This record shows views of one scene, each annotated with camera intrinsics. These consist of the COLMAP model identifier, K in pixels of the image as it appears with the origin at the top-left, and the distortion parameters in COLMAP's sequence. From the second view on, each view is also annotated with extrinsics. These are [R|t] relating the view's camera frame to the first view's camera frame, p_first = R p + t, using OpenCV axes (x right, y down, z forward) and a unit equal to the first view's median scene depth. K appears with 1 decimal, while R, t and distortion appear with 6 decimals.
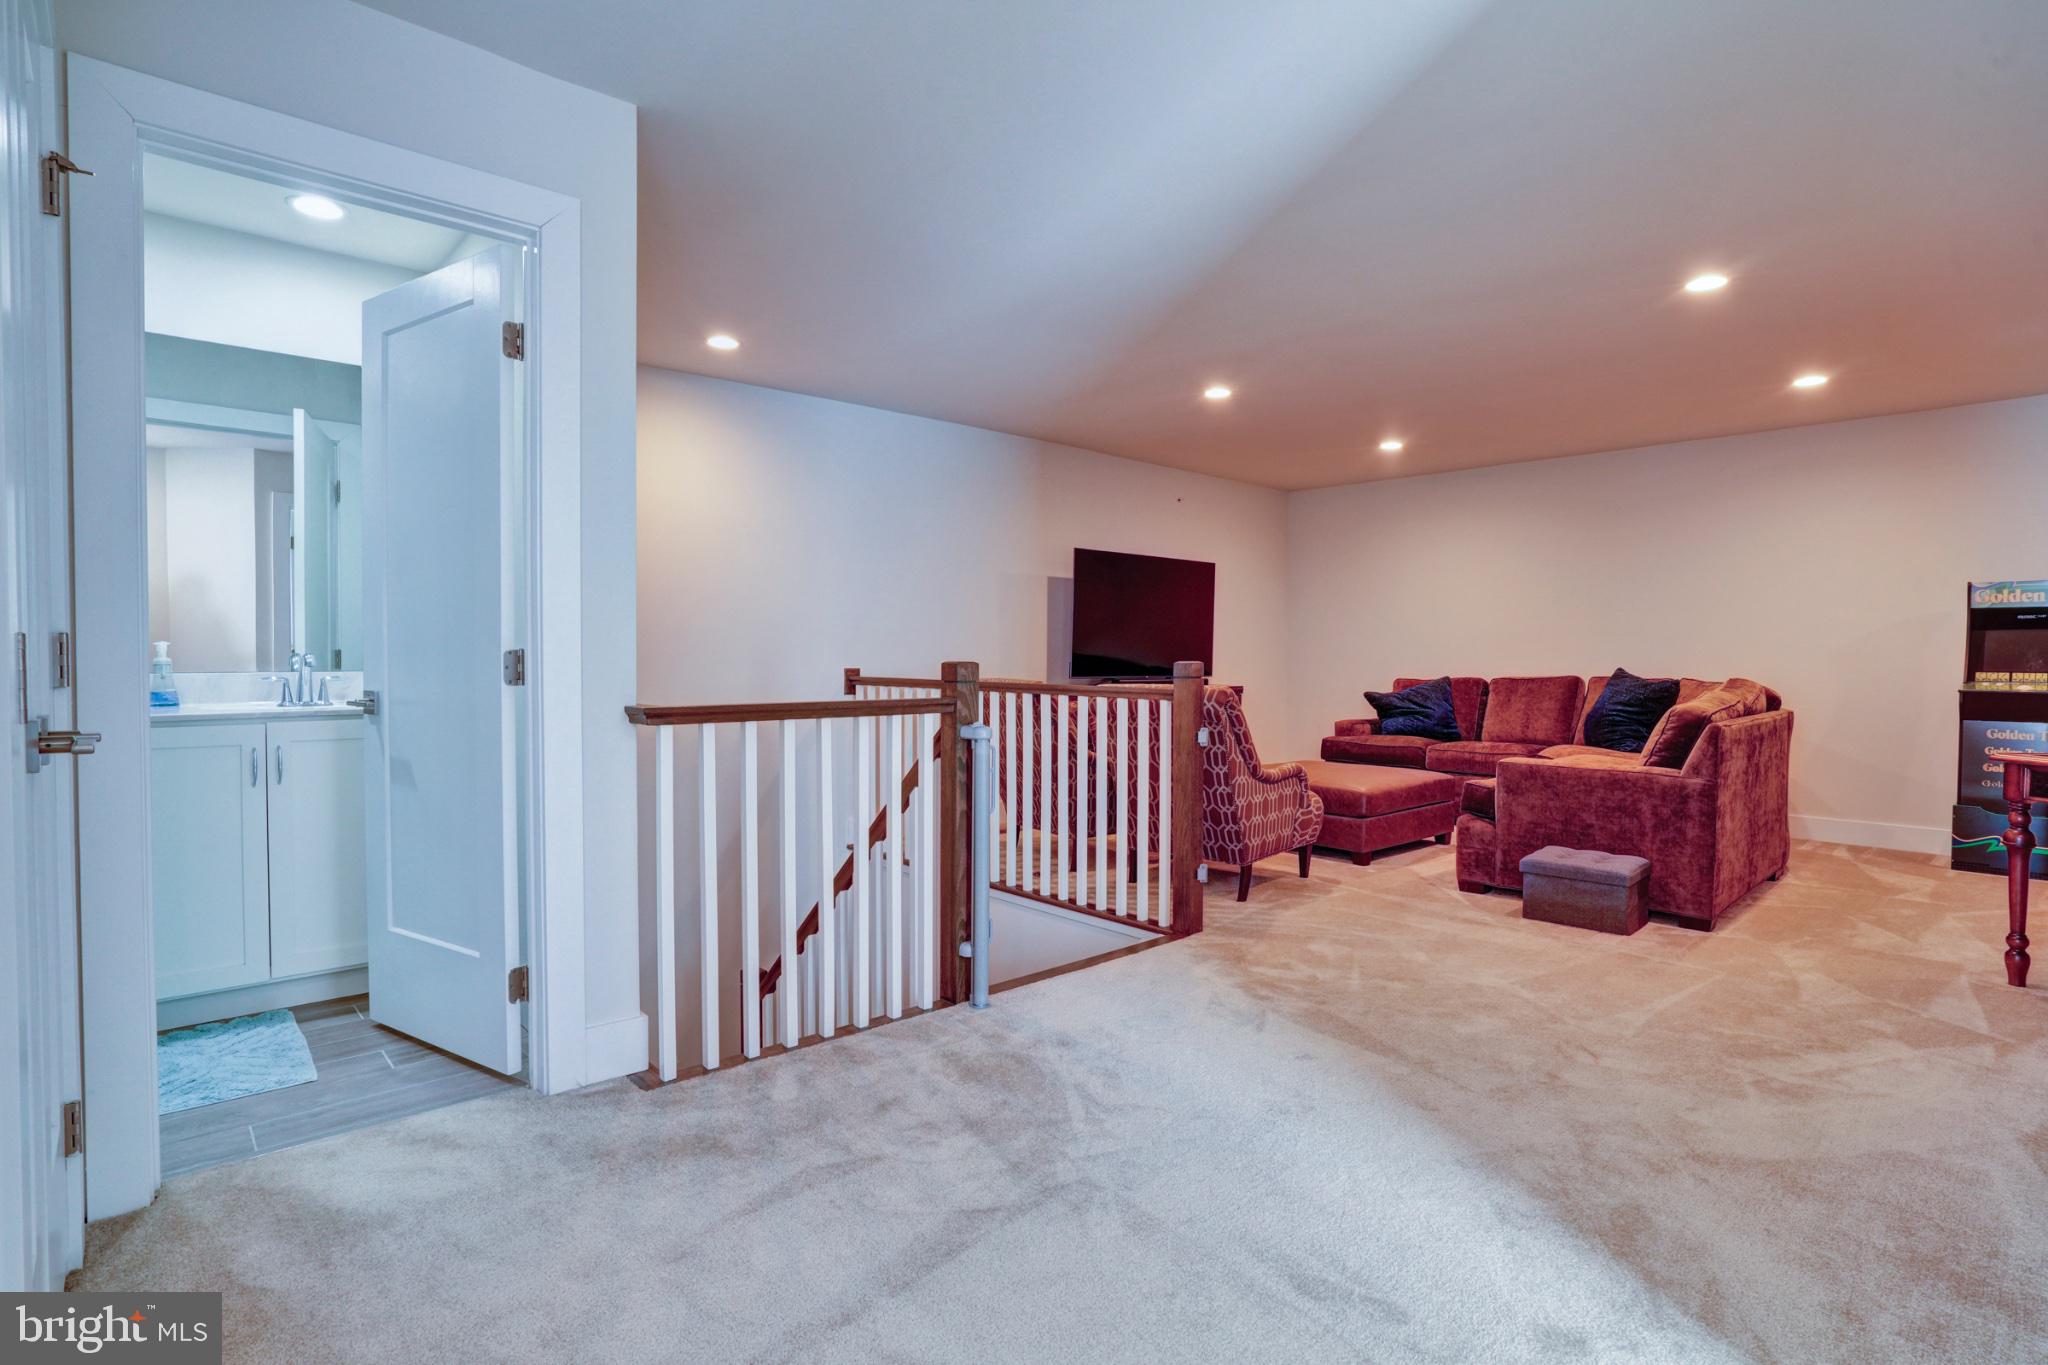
lens RADIAL K [[1008.2, 0, 1043.1], [0, 1008.2, 681.4], [0, 0, 1]] dist [-0.046069, 0.019122]
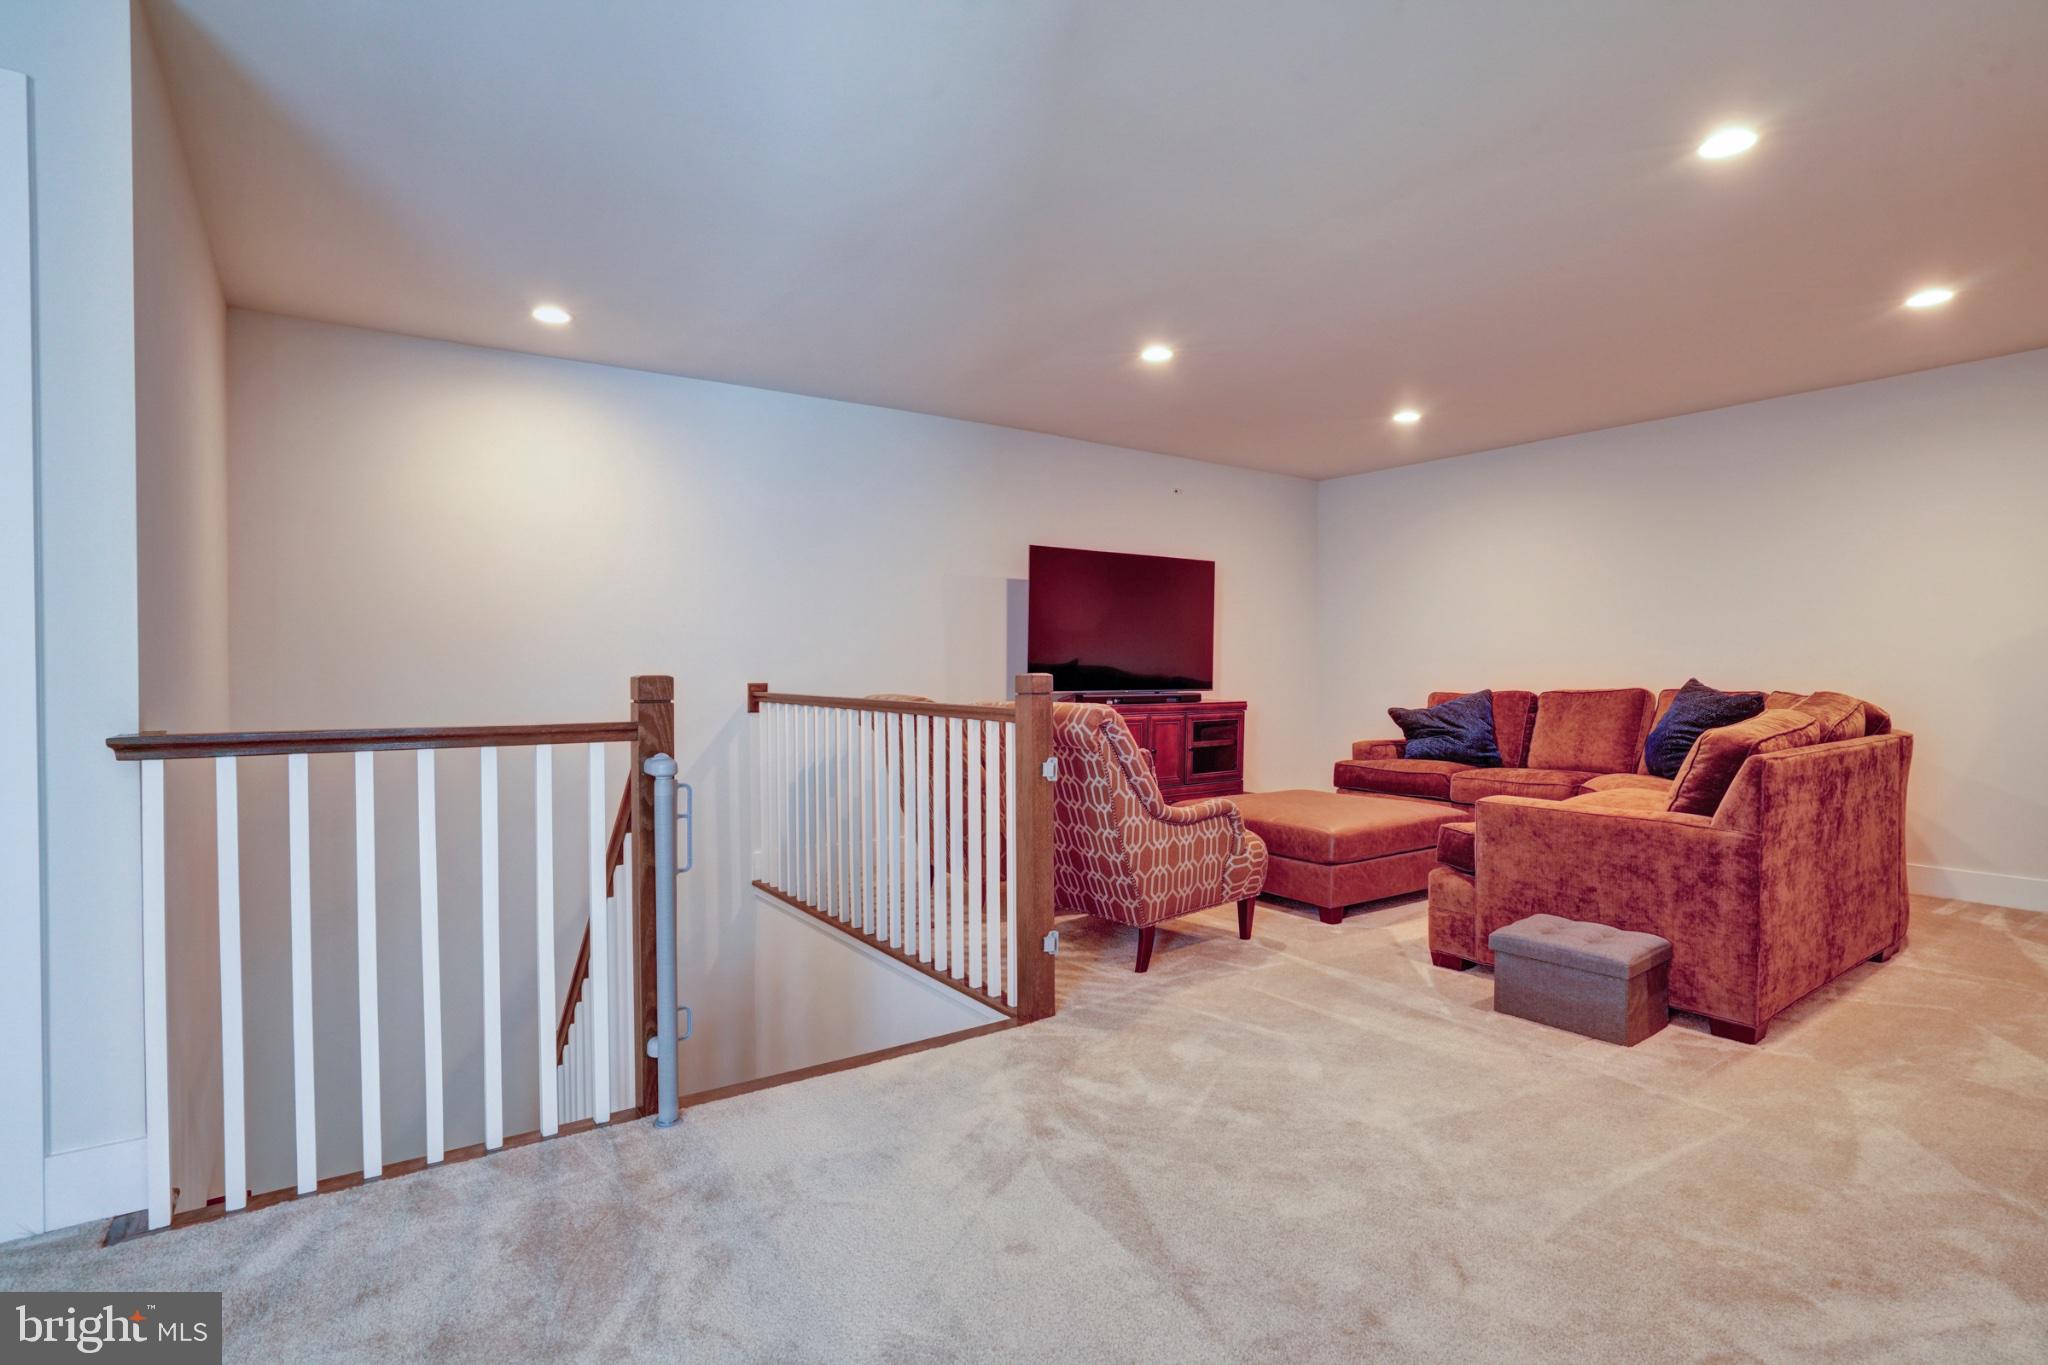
lens RADIAL K [[1008.2, 0, 1033.5], [0, 1008.2, 682.2], [0, 0, 1]] dist [-0.046069, 0.019122]
pose [[0.991739, -0.003891, -0.128217, 0.232837], [0.002371, 0.999925, -0.012006, -0.003217], [0.128254, 0.011603, 0.991674, 0.204754]]
